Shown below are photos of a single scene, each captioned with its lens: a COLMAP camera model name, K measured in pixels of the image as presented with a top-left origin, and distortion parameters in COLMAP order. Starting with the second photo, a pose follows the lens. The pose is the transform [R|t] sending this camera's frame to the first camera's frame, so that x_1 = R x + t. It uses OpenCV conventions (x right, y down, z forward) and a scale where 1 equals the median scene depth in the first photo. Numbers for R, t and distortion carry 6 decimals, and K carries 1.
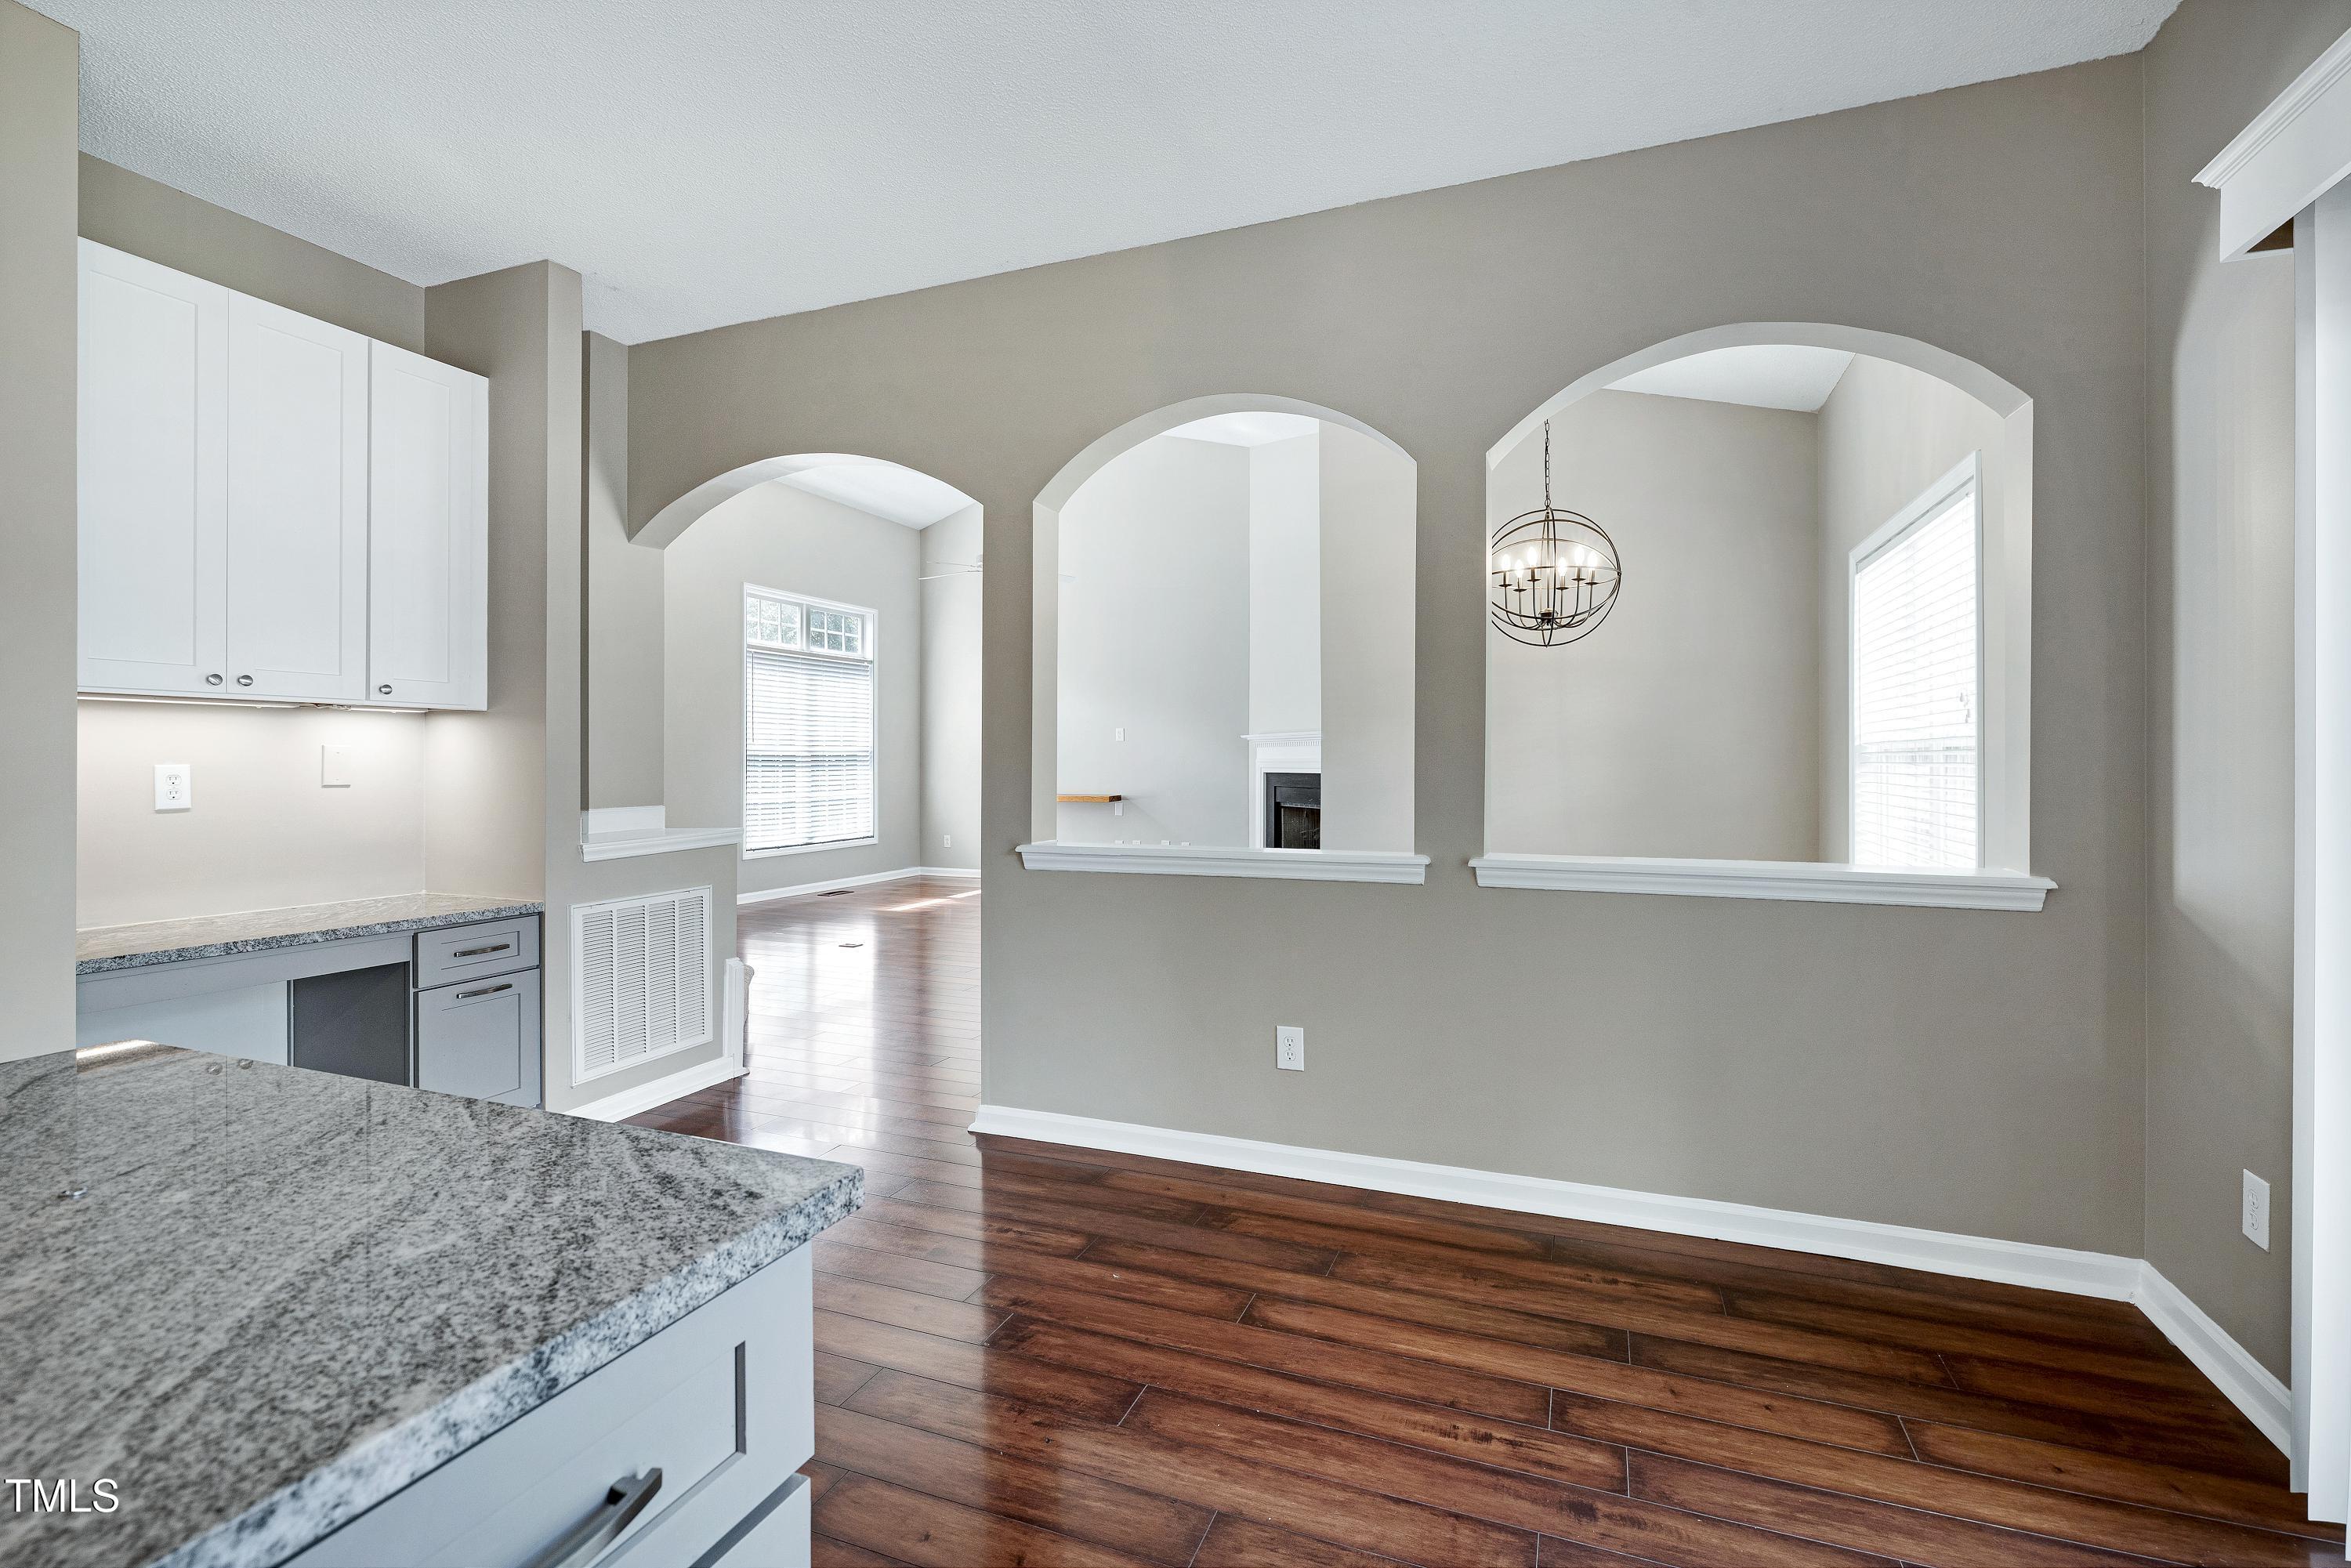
lens RADIAL K [[1074.1, 0, 1179.3], [0, 1074.1, 772.4], [0, 0, 1]] dist [-0.012705, -0.000501]
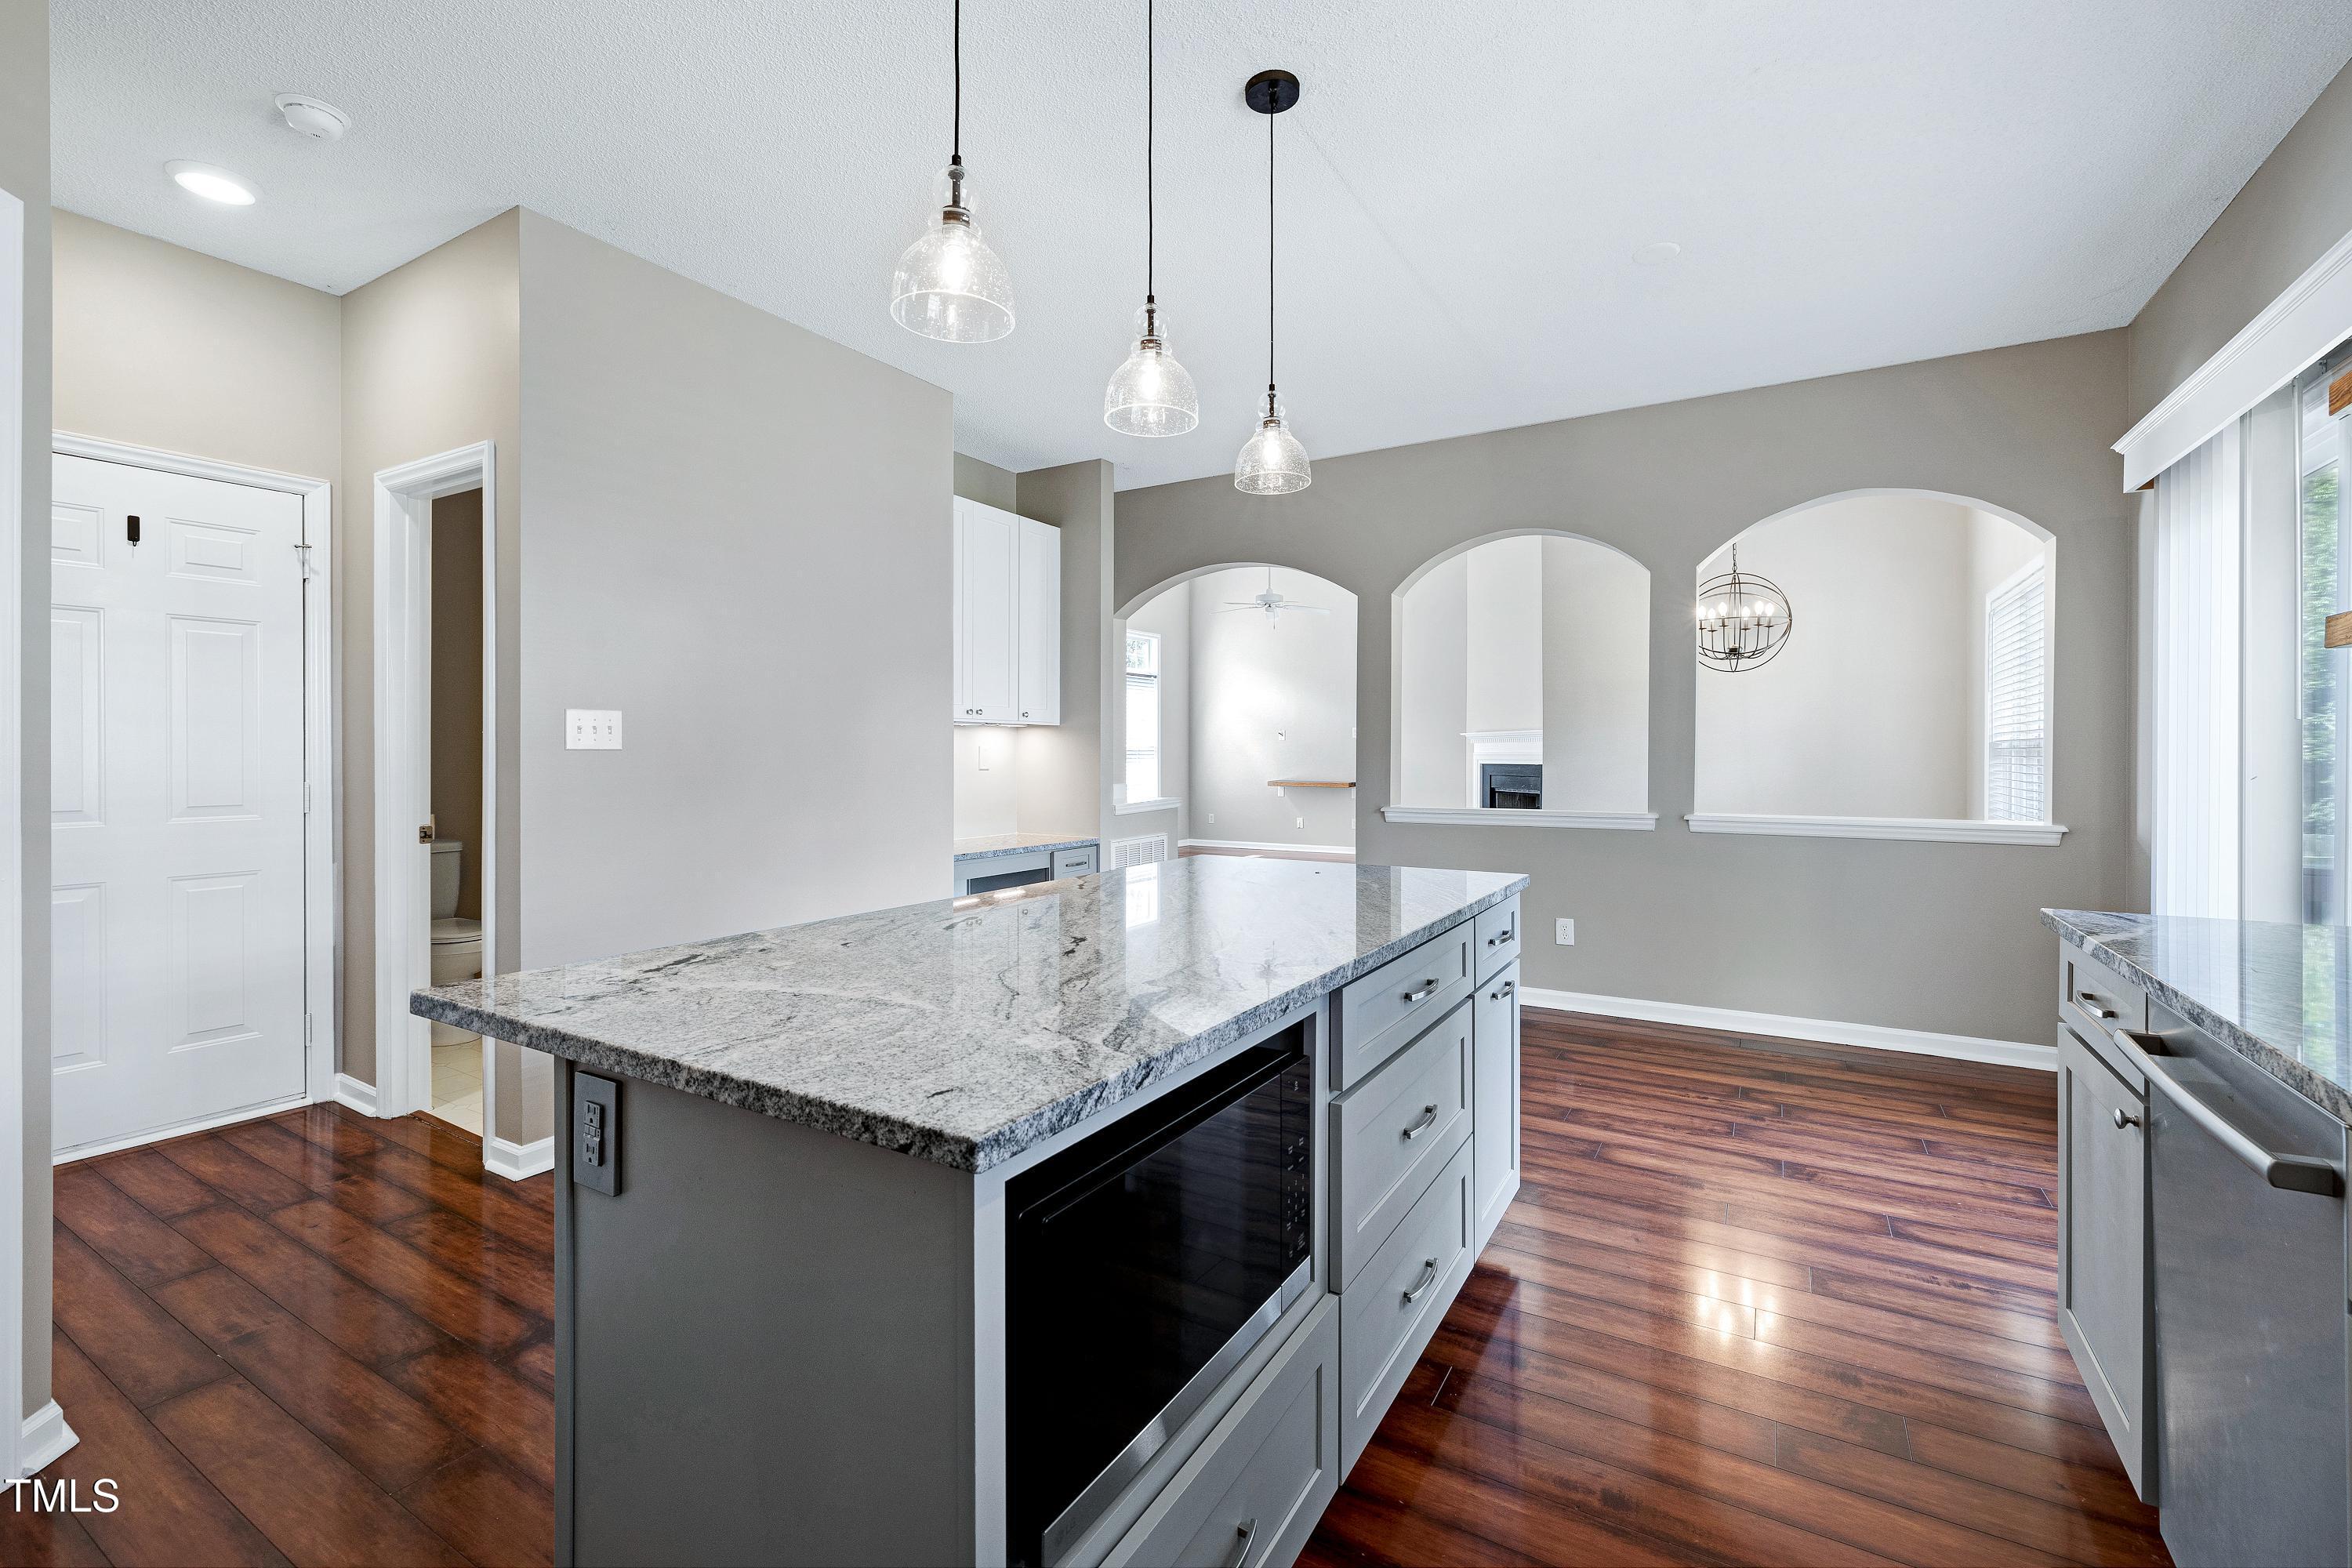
lens RADIAL K [[1009.0, 0, 1172.3], [0, 1009.0, 768.6], [0, 0, 1]] dist [-0.004281, -0.000561]
pose [[0.985263, 0.002067, -0.171032, -0.198539], [-0.001430, 0.999992, 0.003847, 0.004219], [0.171039, -0.003545, 0.985258, -0.543375]]
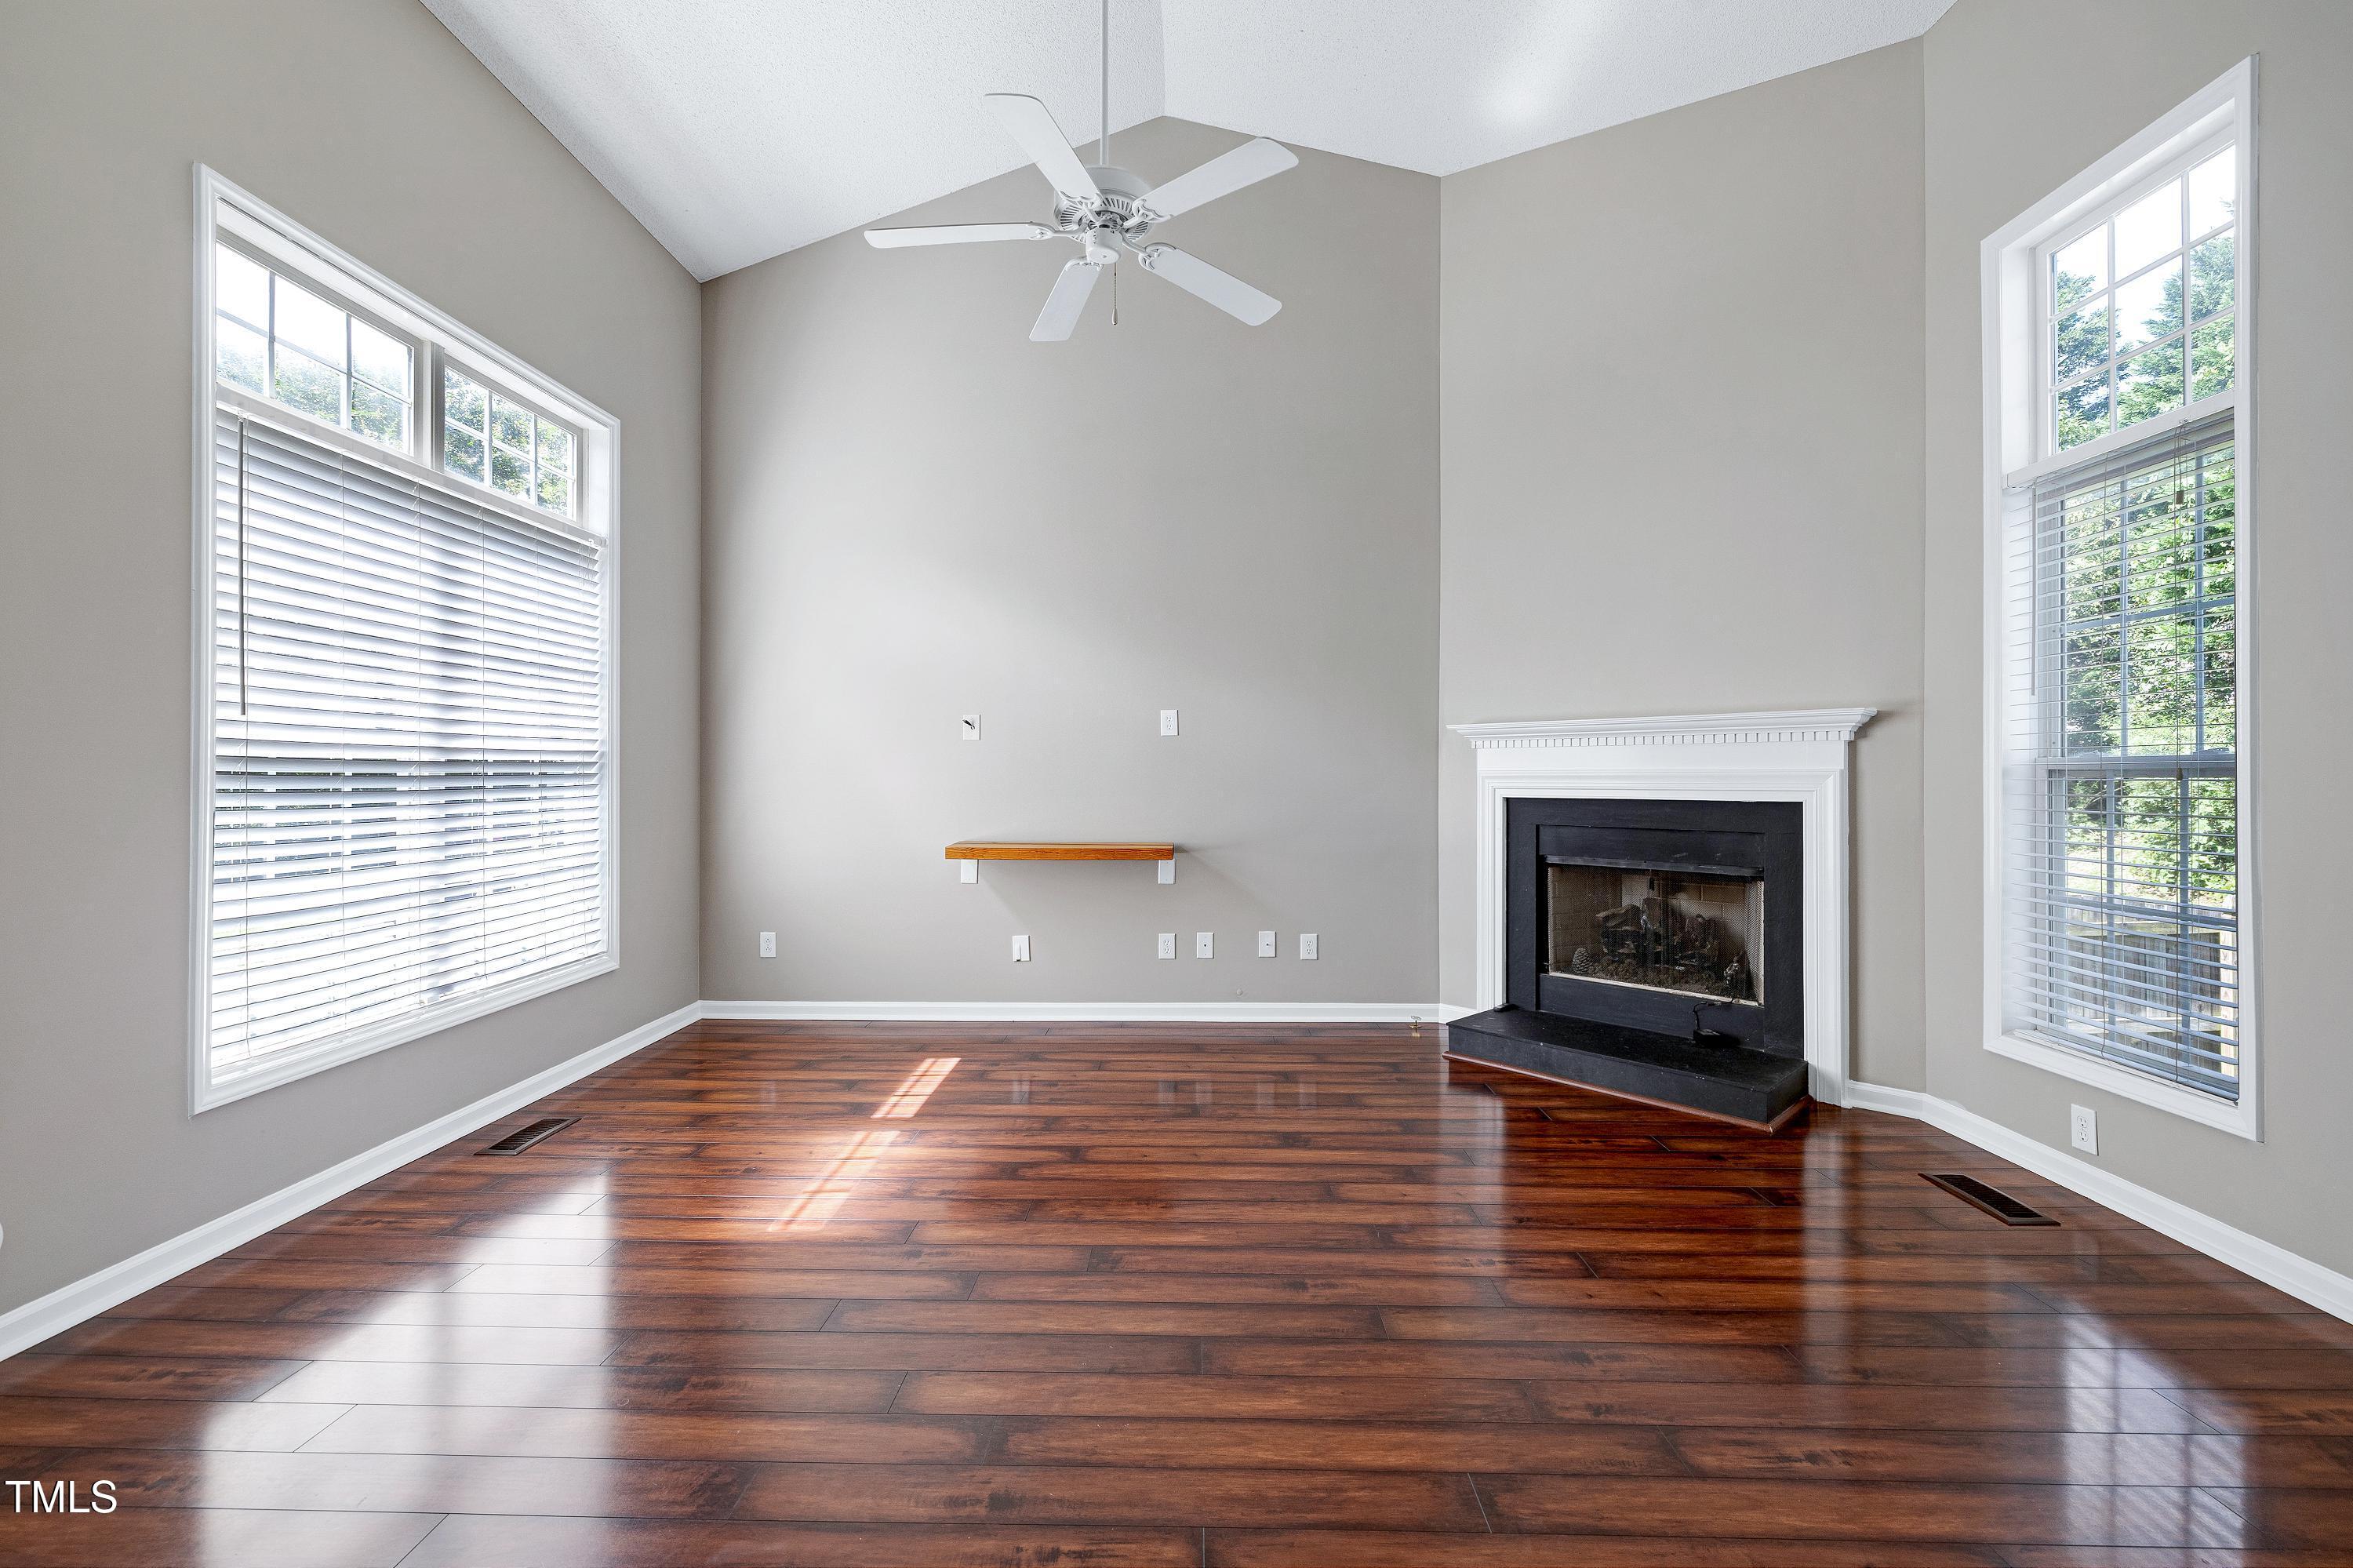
lens RADIAL K [[1009.5, 0, 1156.0], [0, 1009.5, 773.5], [0, 0, 1]] dist [-0.004281, -0.000561]
pose [[0.950223, 0.000571, 0.311569, -0.635359], [0.003638, 0.999910, -0.012927, -0.018092], [-0.311548, 0.013417, 0.950136, 1.732151]]
